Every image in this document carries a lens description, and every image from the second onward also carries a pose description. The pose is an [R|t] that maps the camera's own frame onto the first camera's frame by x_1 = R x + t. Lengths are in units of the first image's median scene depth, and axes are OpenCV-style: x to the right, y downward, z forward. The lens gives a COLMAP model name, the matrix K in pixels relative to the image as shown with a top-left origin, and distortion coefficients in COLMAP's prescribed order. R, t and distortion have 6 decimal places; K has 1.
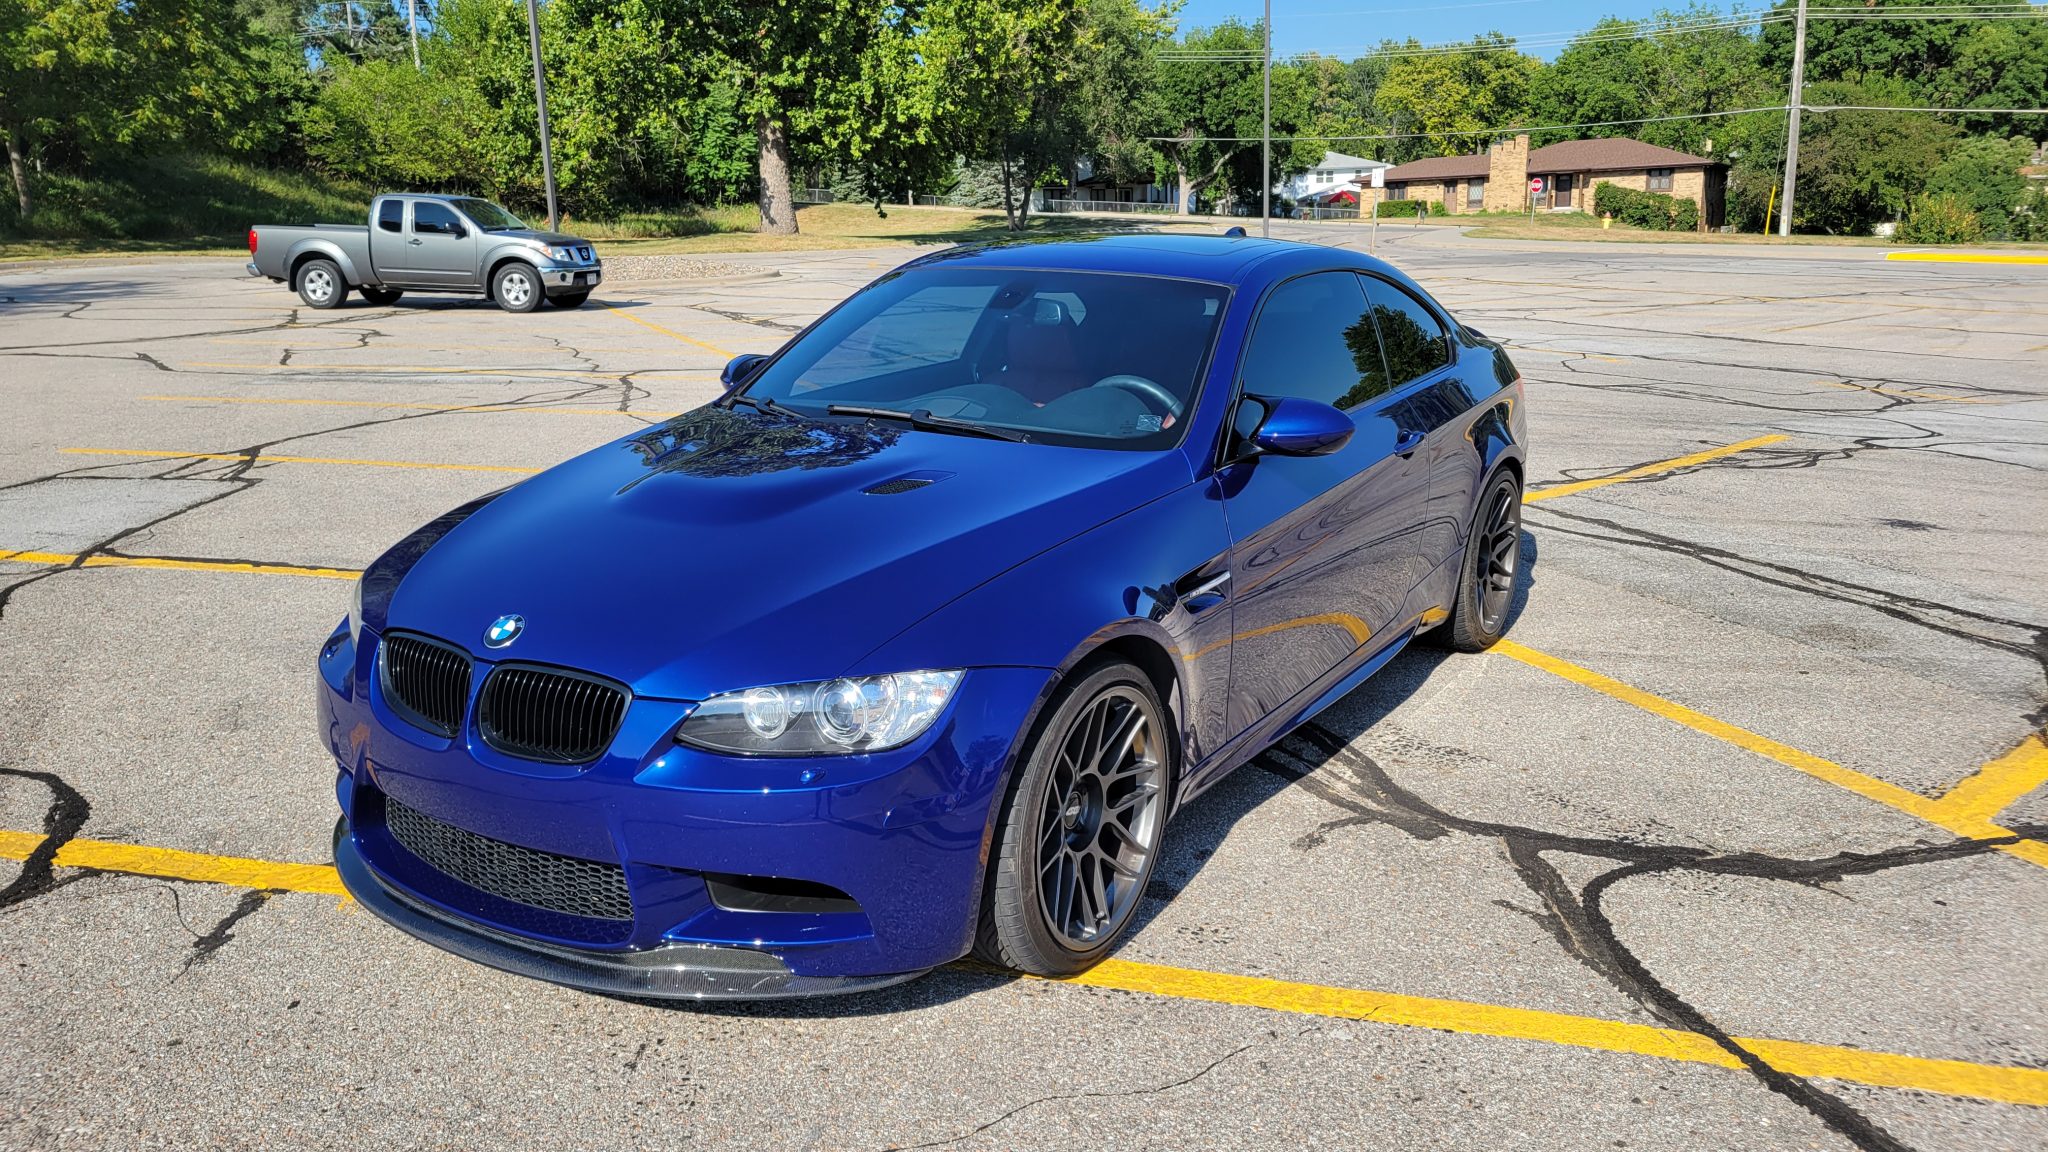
lens RADIAL K [[1555.1, 0, 1013.9], [0, 1555.1, 584.0], [0, 0, 1]] dist [0.056776, -0.041268]
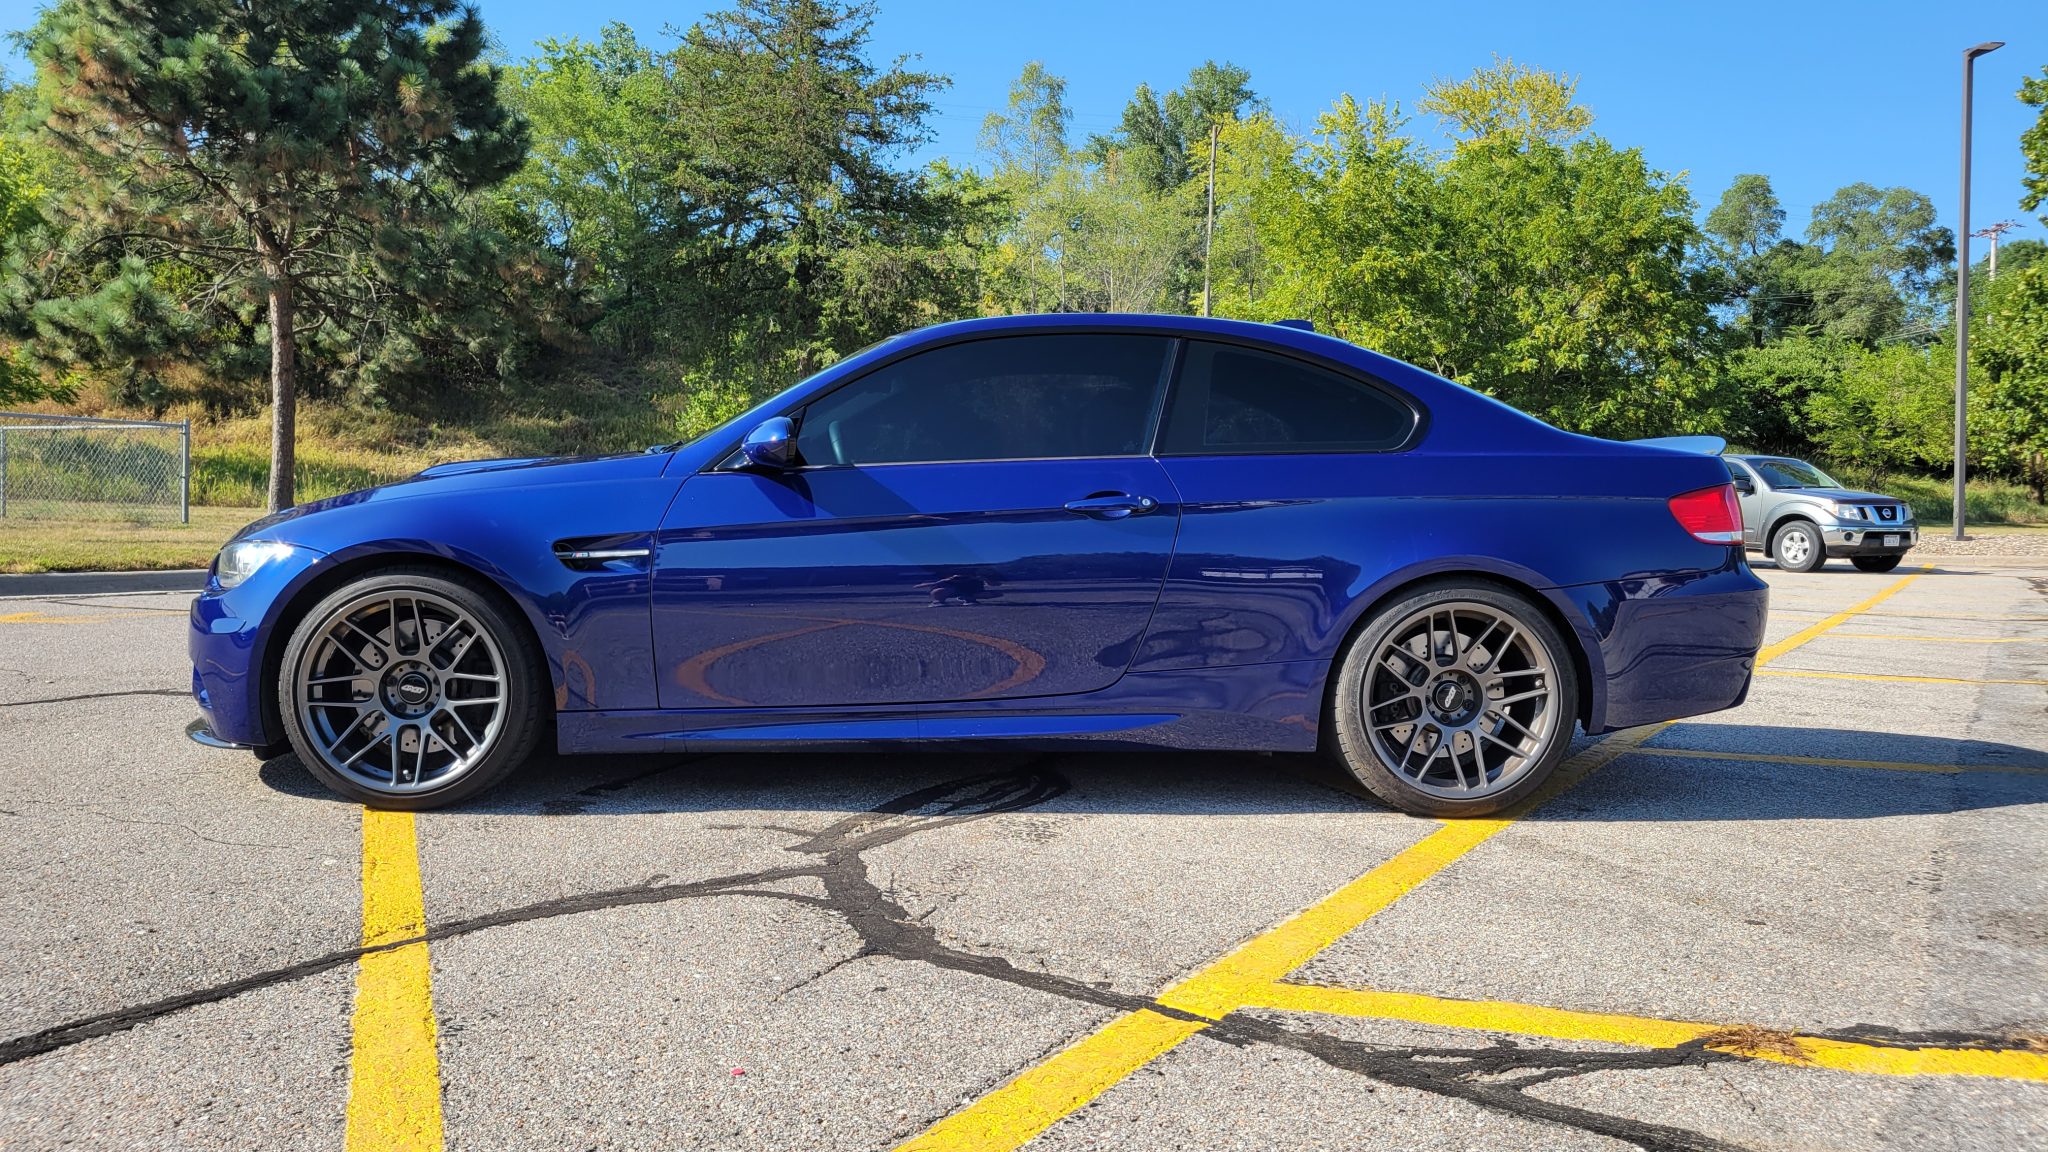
lens RADIAL K [[1555.1, 0, 1015.9], [0, 1555.1, 570.8], [0, 0, 1]] dist [0.056776, -0.041268]
pose [[0.558593, 0.041367, -0.828410, 0.117523], [-0.206300, 0.974299, -0.090455, 0.005181], [0.803377, 0.221429, 0.552770, 0.054056]]
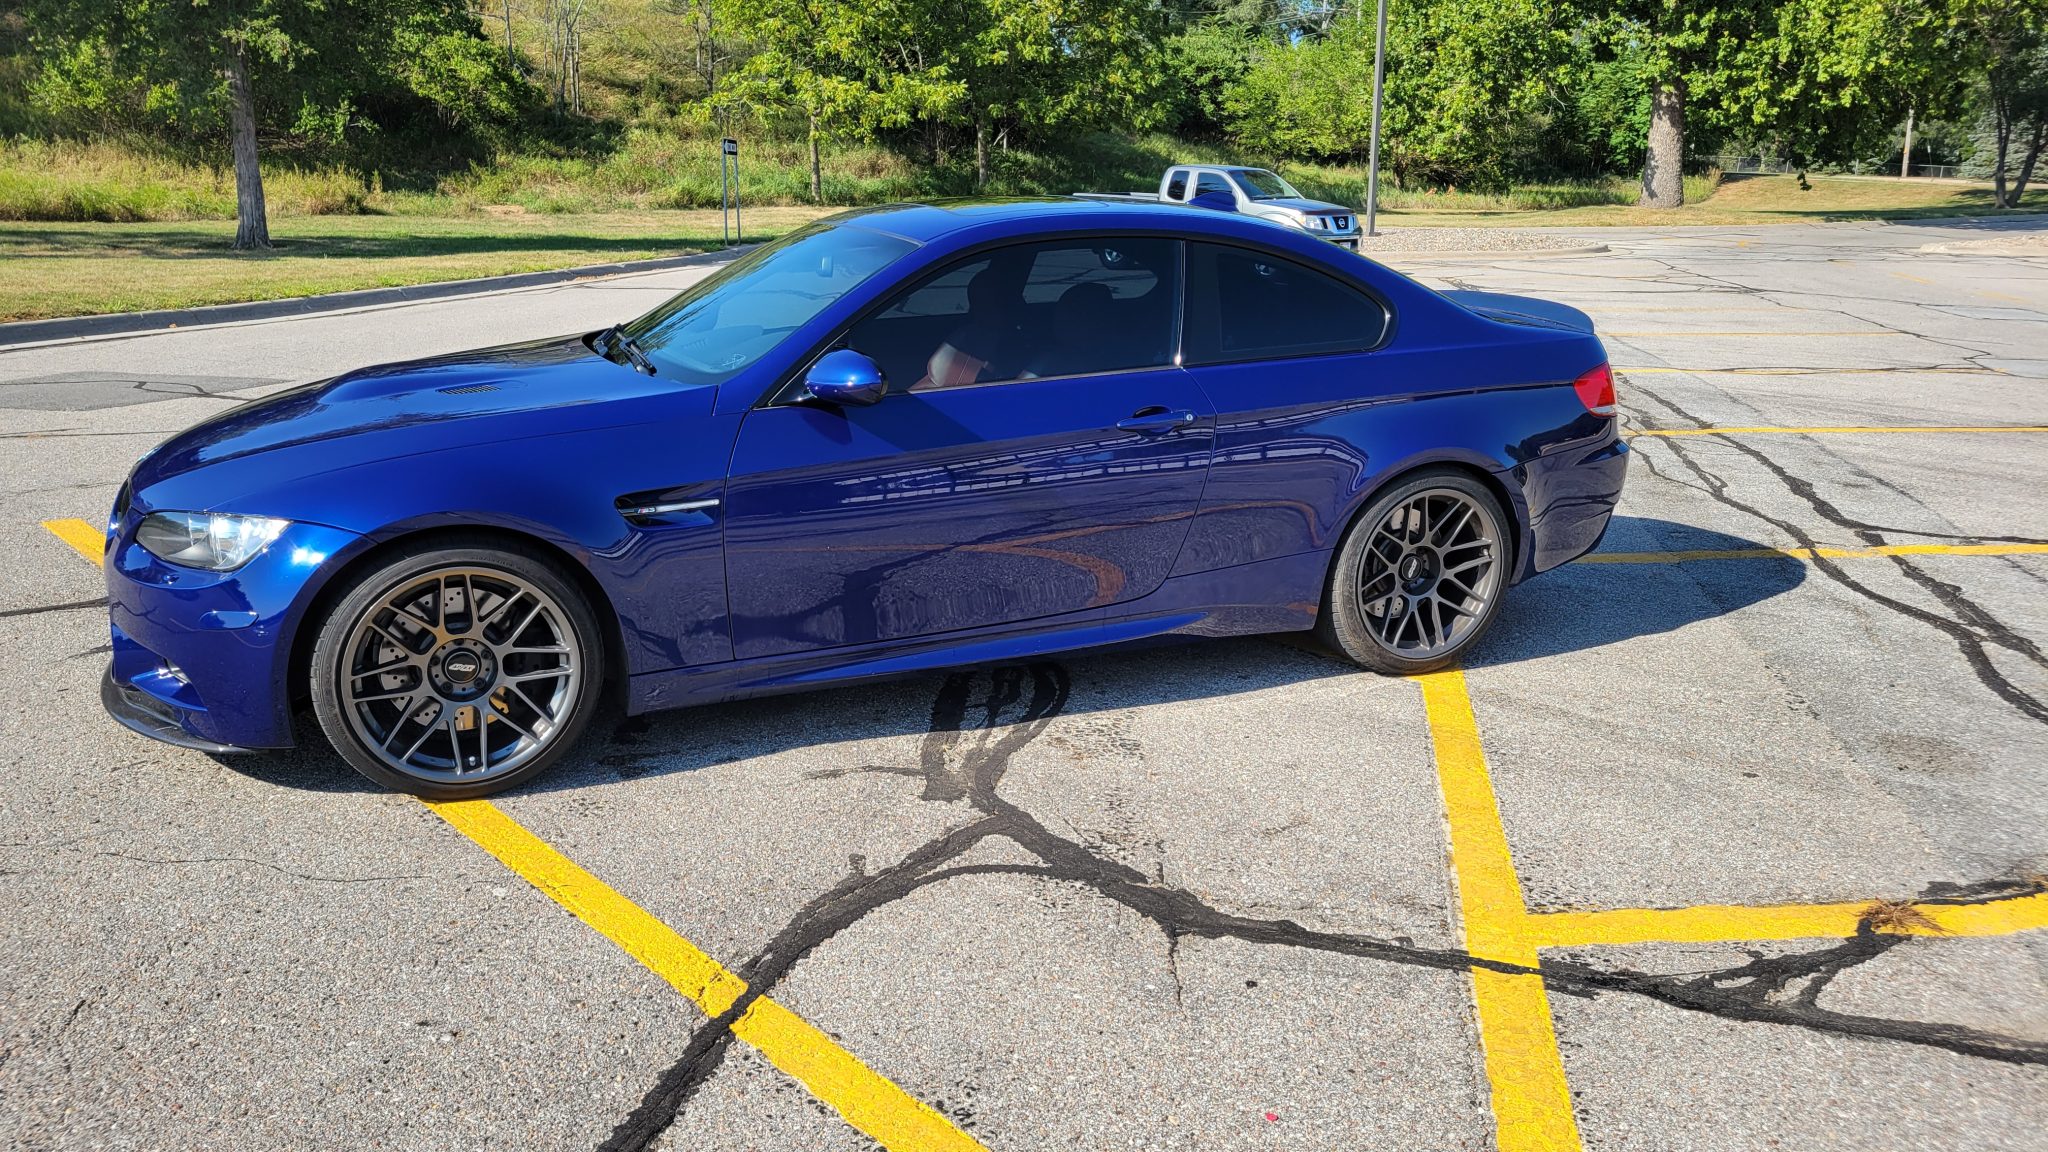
lens RADIAL K [[1555.1, 0, 991.4], [0, 1555.1, 556.8], [0, 0, 1]] dist [0.056776, -0.041268]
pose [[0.813579, 0.146488, -0.562699, 0.085423], [-0.146466, 0.988170, 0.045482, -0.004311], [0.562705, 0.045413, 0.825409, 0.019333]]
